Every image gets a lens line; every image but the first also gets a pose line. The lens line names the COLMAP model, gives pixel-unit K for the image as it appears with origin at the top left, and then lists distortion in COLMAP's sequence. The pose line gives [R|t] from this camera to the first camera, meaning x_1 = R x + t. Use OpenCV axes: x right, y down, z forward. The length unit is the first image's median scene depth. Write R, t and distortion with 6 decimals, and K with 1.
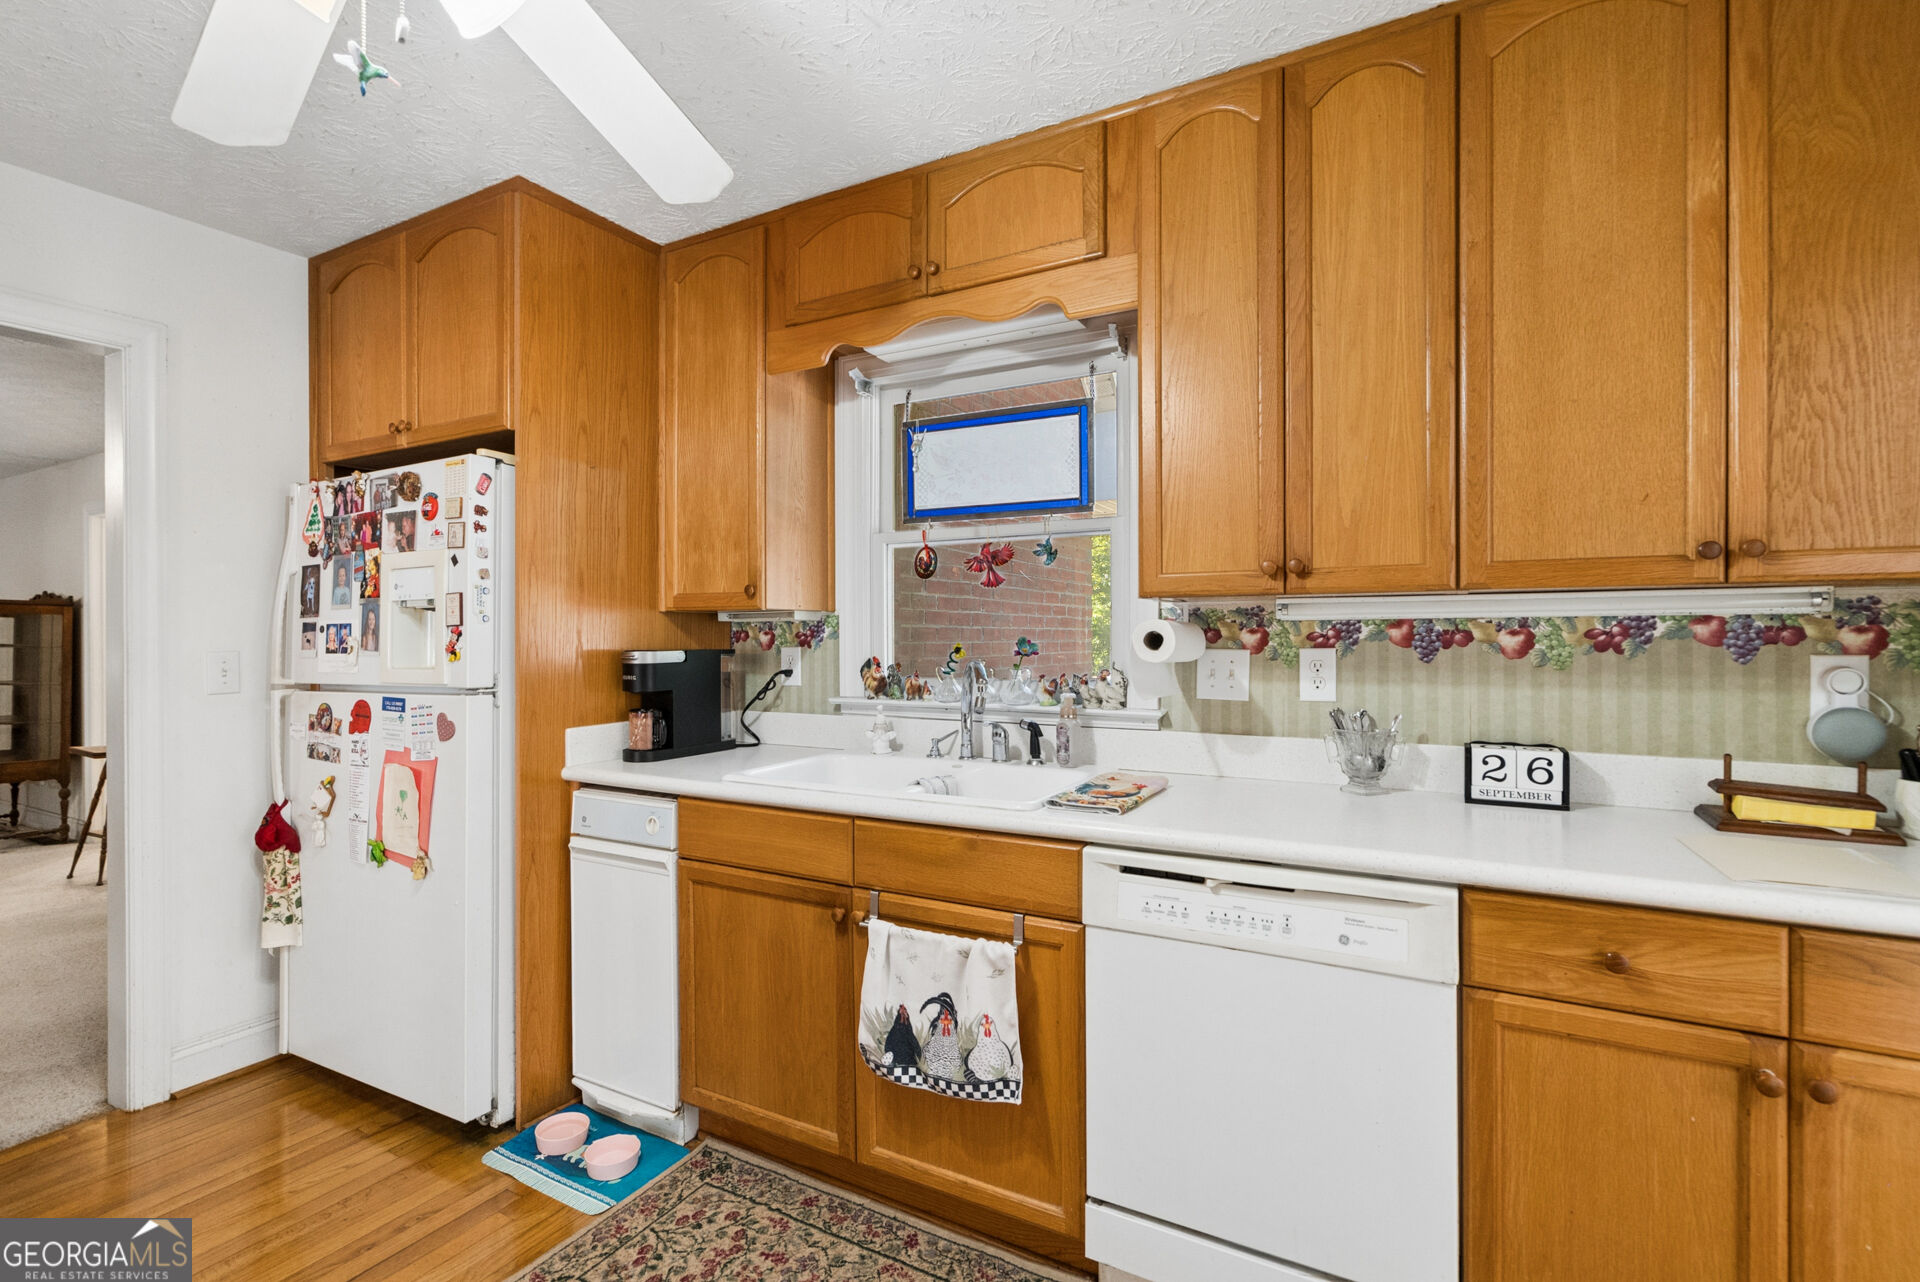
lens RADIAL K [[879.6, 0, 961.9], [0, 879.6, 635.1], [0, 0, 1]] dist [-0.001009, 0.000143]
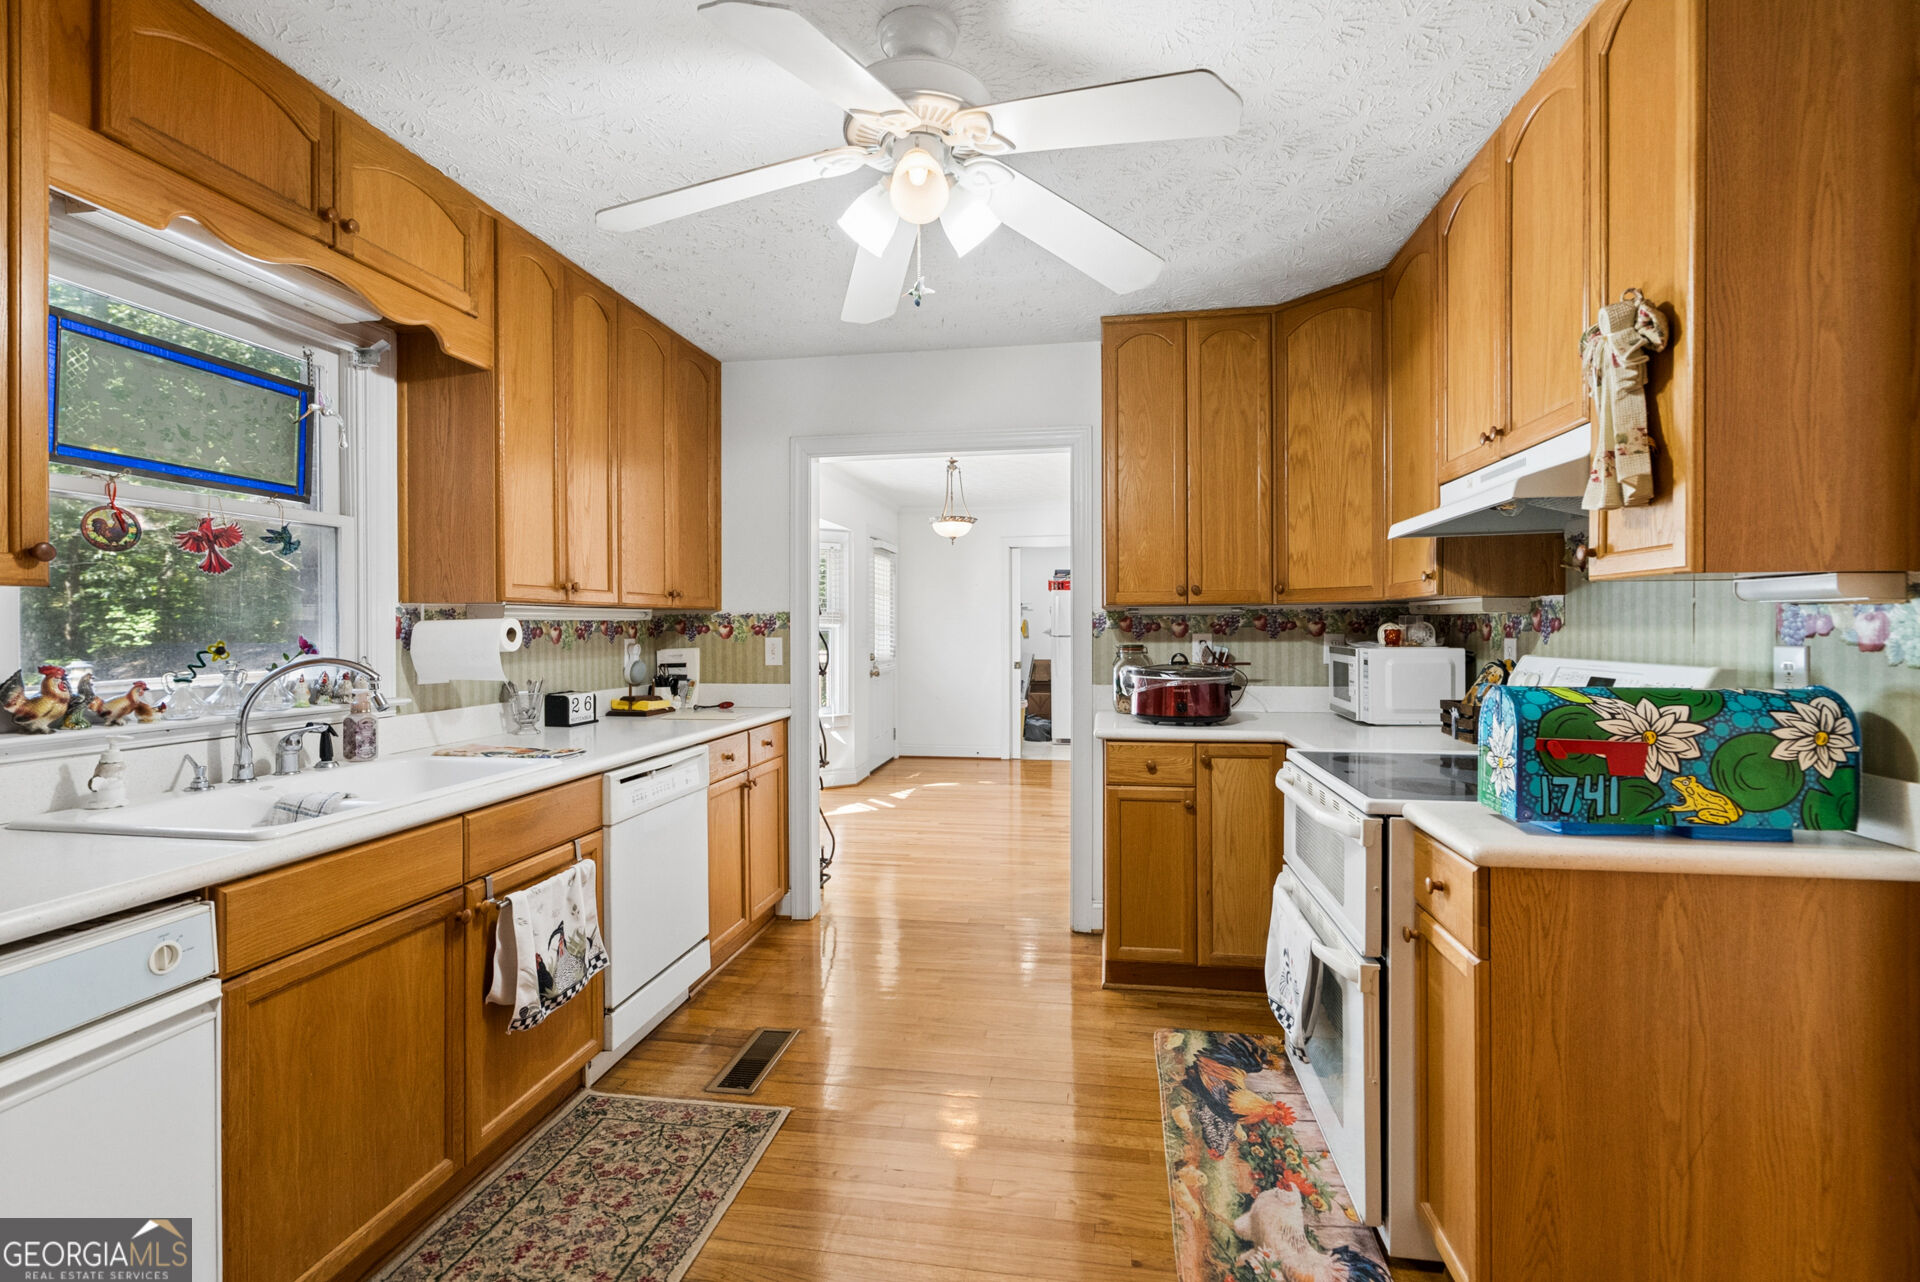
lens RADIAL K [[879.6, 0, 961.9], [0, 879.6, 635.1], [0, 0, 1]] dist [-0.001009, 0.000143]
pose [[-0.337173, -0.002260, 0.941440, -1.271165], [0.009214, 0.999941, 0.005701, 0.006799], [-0.941398, 0.010597, -0.337132, 0.828521]]
